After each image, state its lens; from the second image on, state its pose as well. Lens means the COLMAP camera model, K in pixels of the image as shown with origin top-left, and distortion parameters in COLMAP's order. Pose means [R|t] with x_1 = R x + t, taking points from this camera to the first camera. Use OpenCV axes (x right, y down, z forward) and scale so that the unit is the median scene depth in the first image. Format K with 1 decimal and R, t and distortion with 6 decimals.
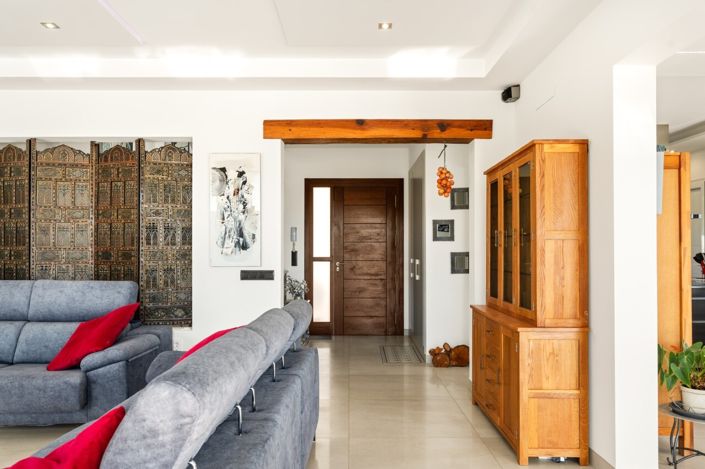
lens RADIAL K [[521.9, 0, 353.5], [0, 521.9, 245.7], [0, 0, 1]] dist [-0.005538, -0.002511]
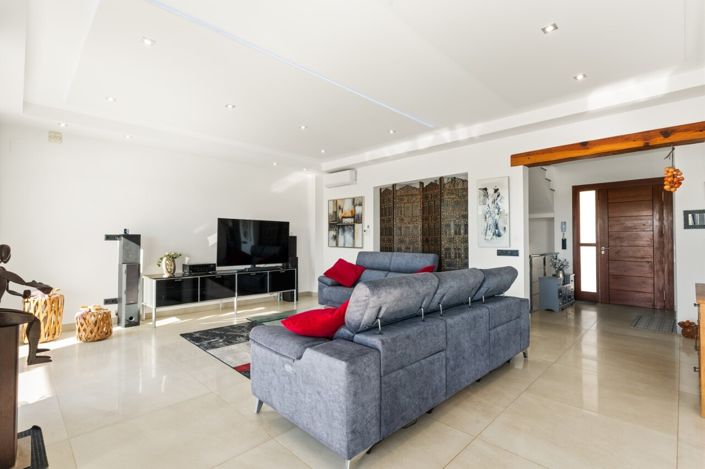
lens RADIAL K [[337.4, 0, 352.5], [0, 337.4, 234.5], [0, 0, 1]] dist [-0.022998, 0.000568]
pose [[0.696465, -0.013030, -0.717473, 0.219064], [0.006652, 0.999909, -0.011702, 0.009134], [0.717560, 0.003377, 0.696488, -0.051608]]
